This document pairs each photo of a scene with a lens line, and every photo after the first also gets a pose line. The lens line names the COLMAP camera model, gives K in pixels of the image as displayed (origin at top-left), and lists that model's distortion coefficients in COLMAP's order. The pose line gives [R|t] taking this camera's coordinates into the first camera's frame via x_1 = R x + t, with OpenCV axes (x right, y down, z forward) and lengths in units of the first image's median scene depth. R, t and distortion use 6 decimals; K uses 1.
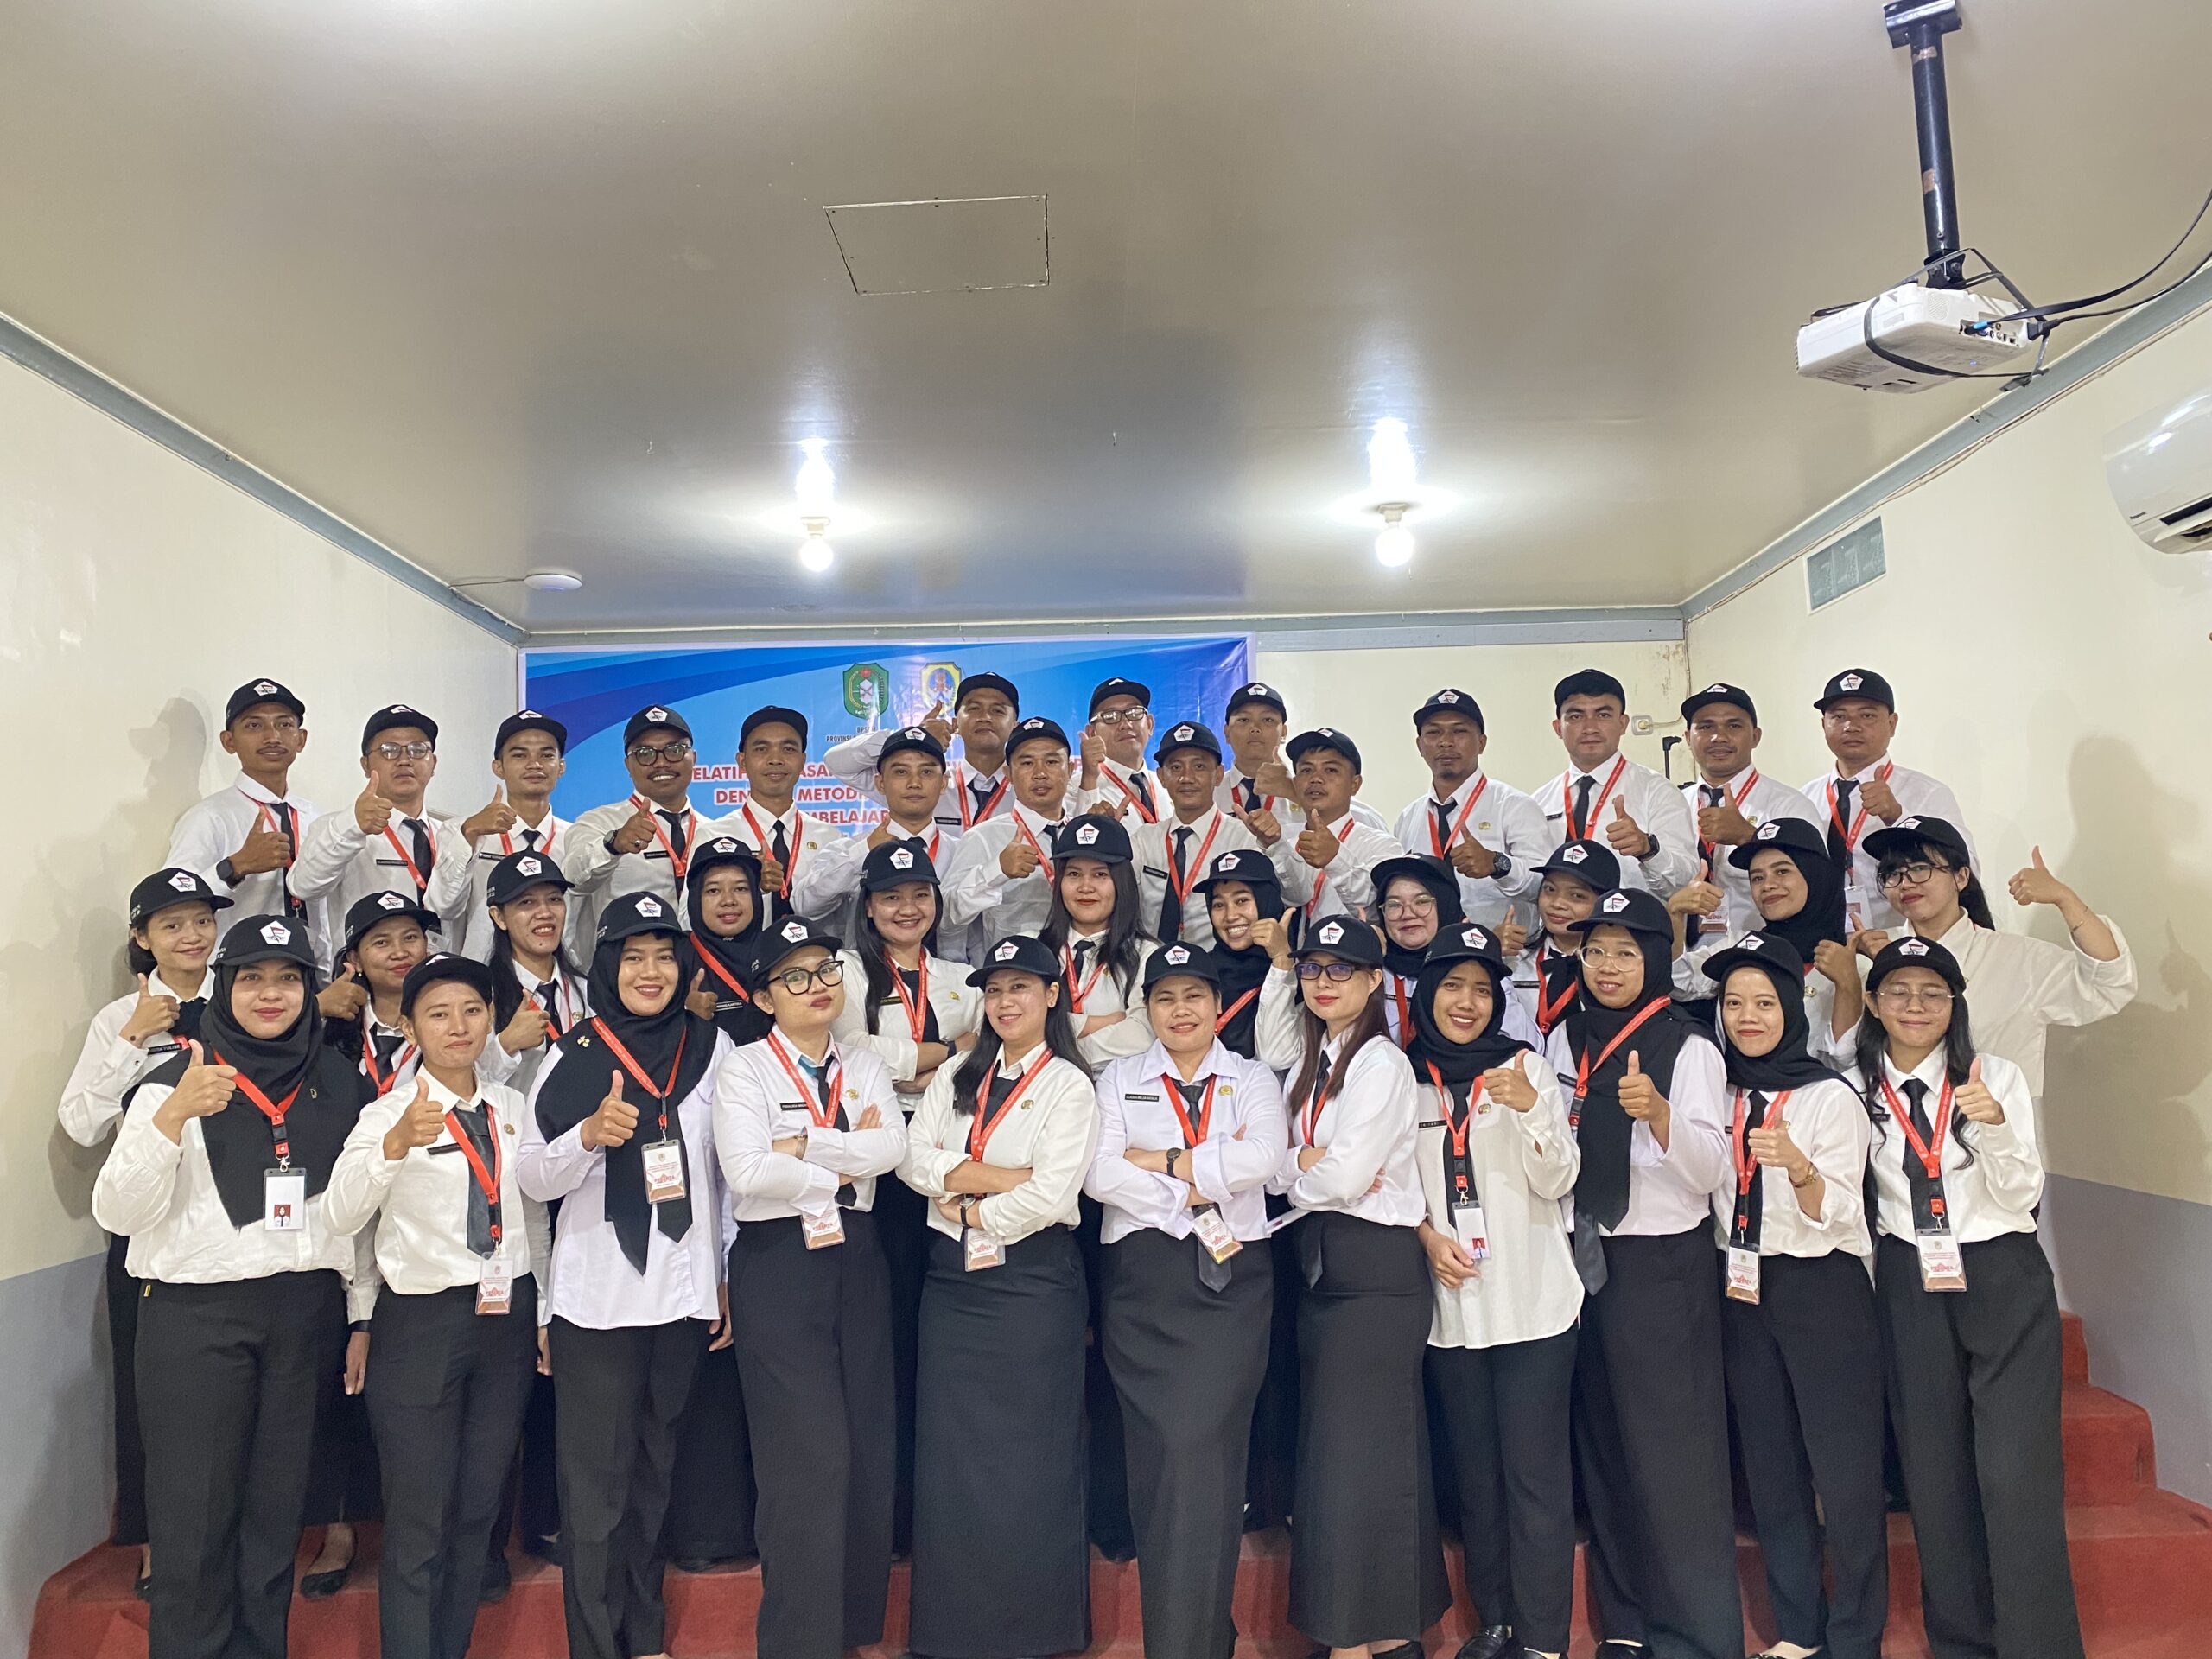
lens RADIAL K [[1653.1, 0, 1109.5], [0, 1653.1, 834.4], [0, 0, 1]] dist [0.006905, 0.003464]
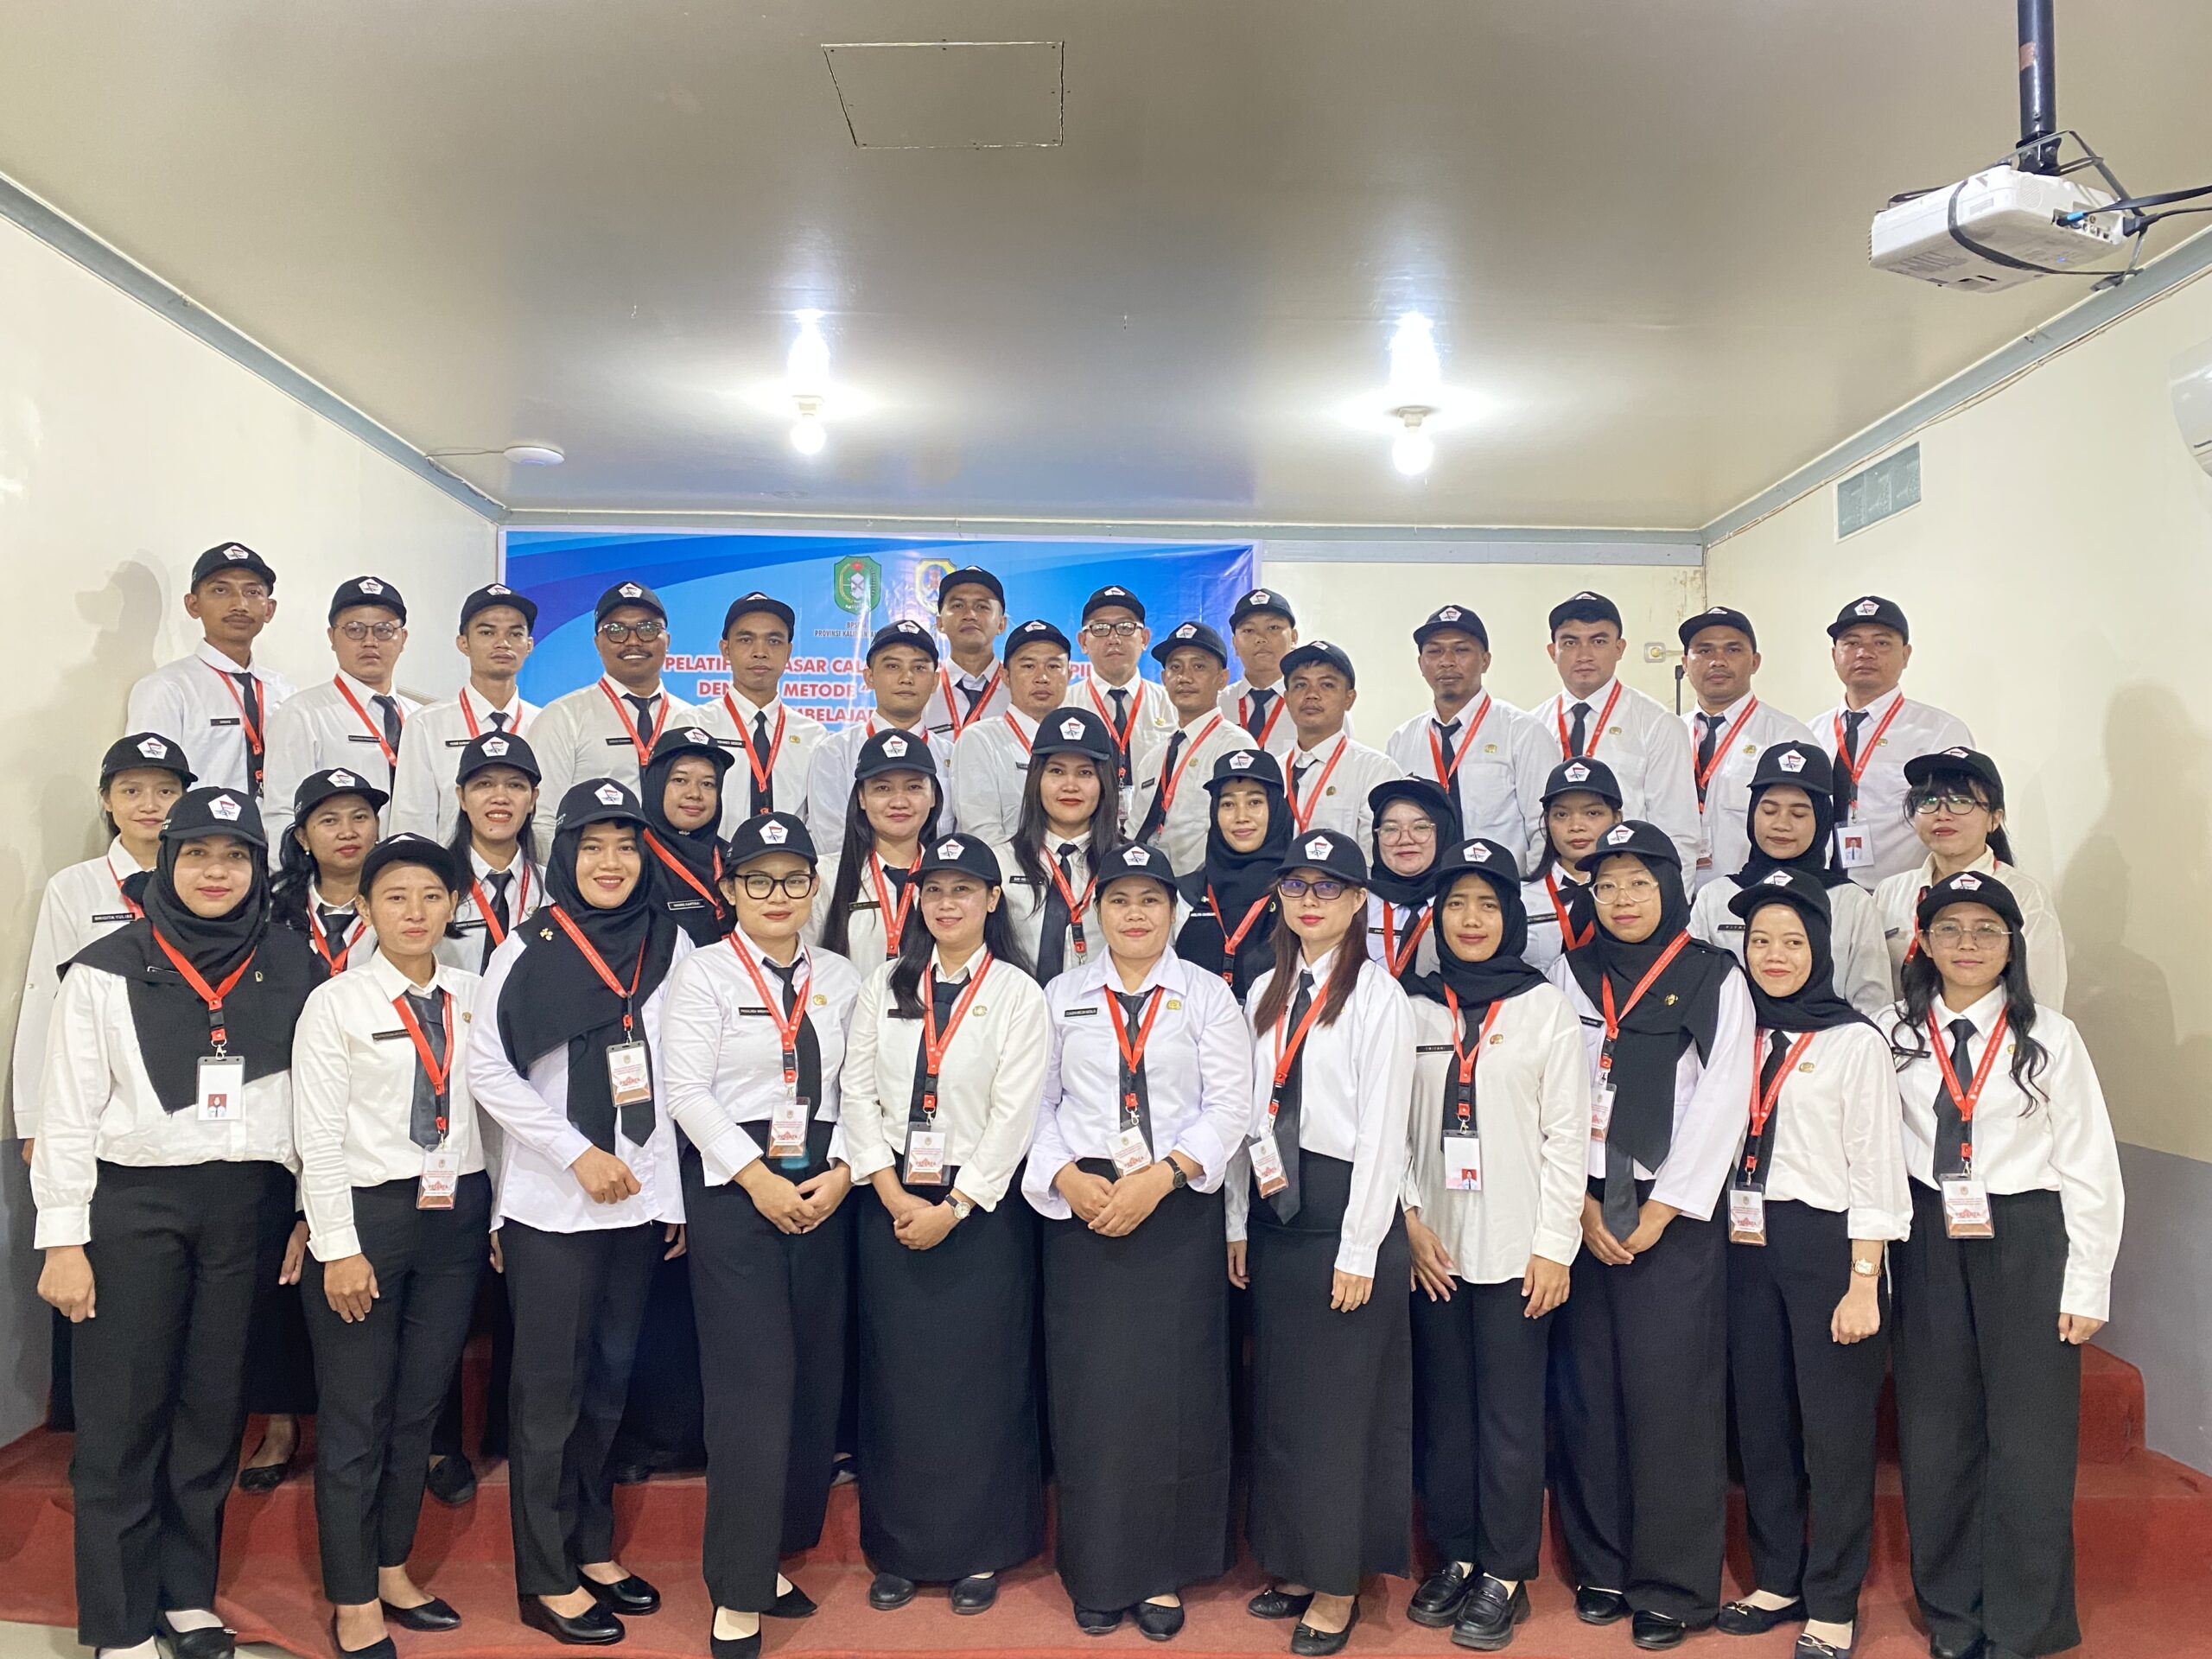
lens RADIAL K [[1653.1, 0, 1109.5], [0, 1653.1, 834.4], [0, 0, 1]] dist [0.006905, 0.003464]
pose [[0.999197, 0.039533, 0.006446, -0.000315], [-0.039816, 0.997846, 0.052140, 0.004643], [-0.004371, -0.052355, 0.998619, 0.041909]]
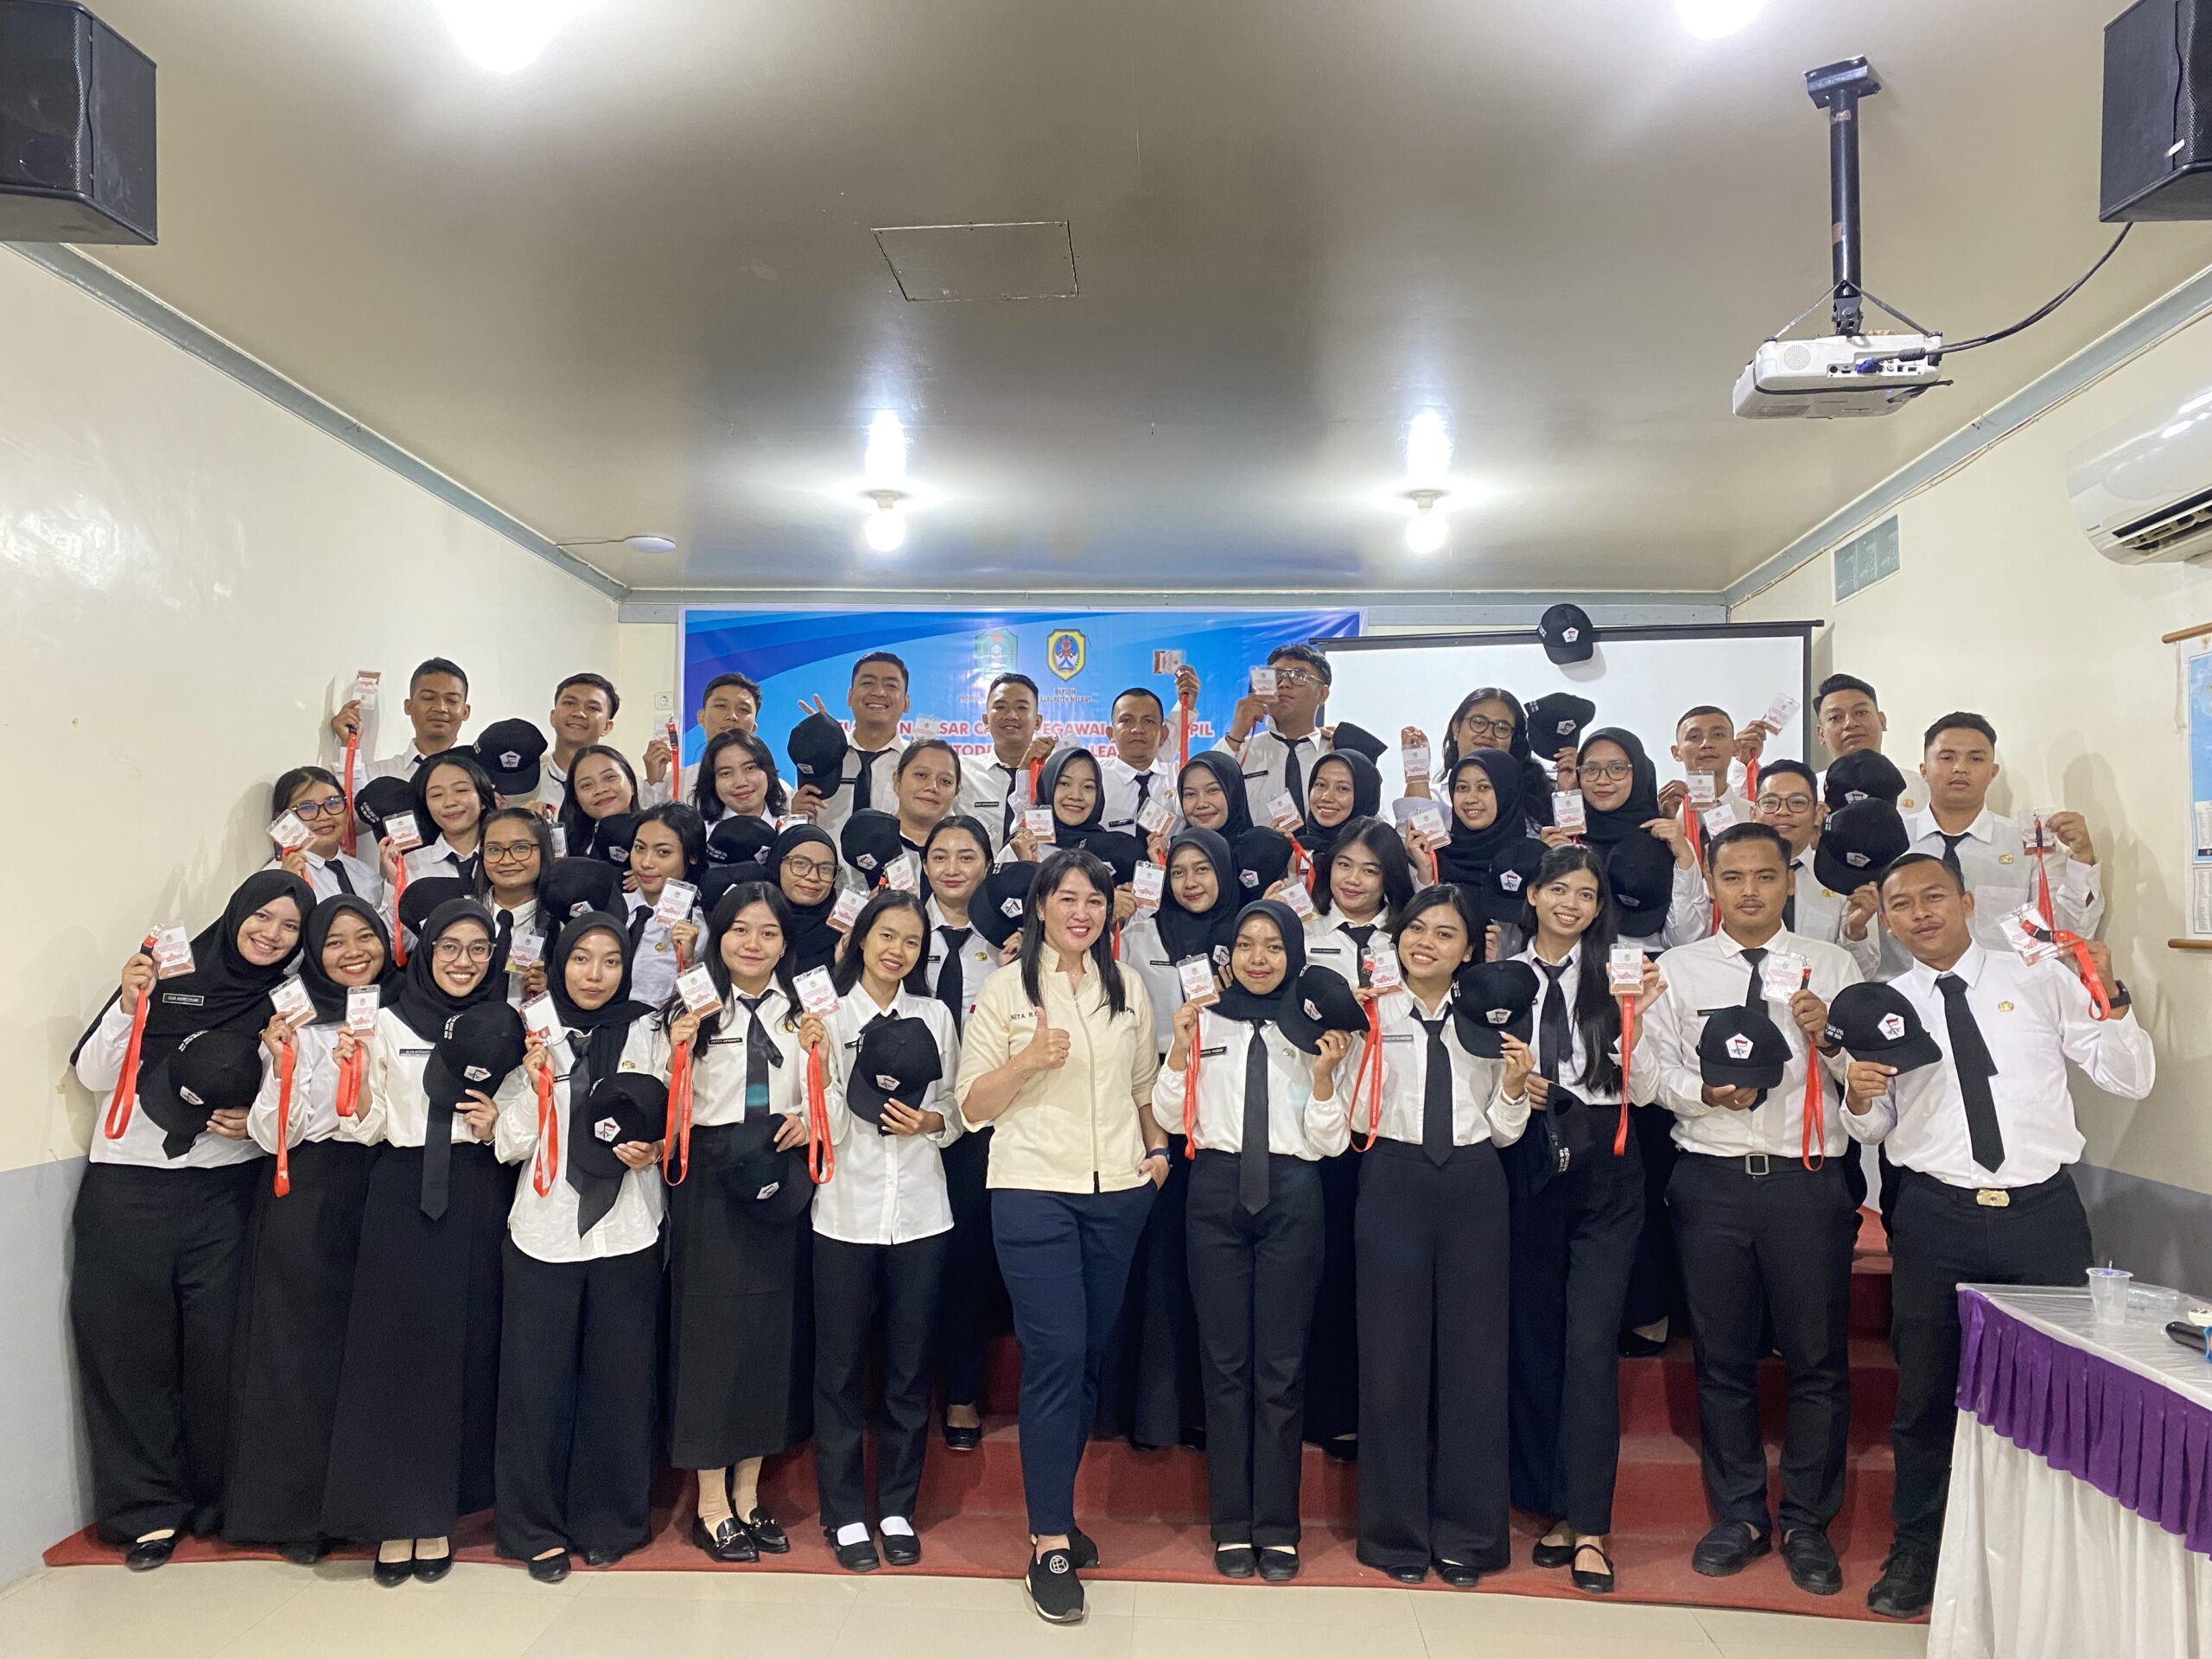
lens RADIAL K [[1653.1, 0, 1109.5], [0, 1653.1, 834.4], [0, 0, 1]] dist [0.006905, 0.003464]
pose [[0.997289, 0.036143, -0.064094, 0.059639], [-0.034566, 0.999076, 0.025550, -0.000969], [0.064958, -0.023265, 0.997617, -0.098013]]
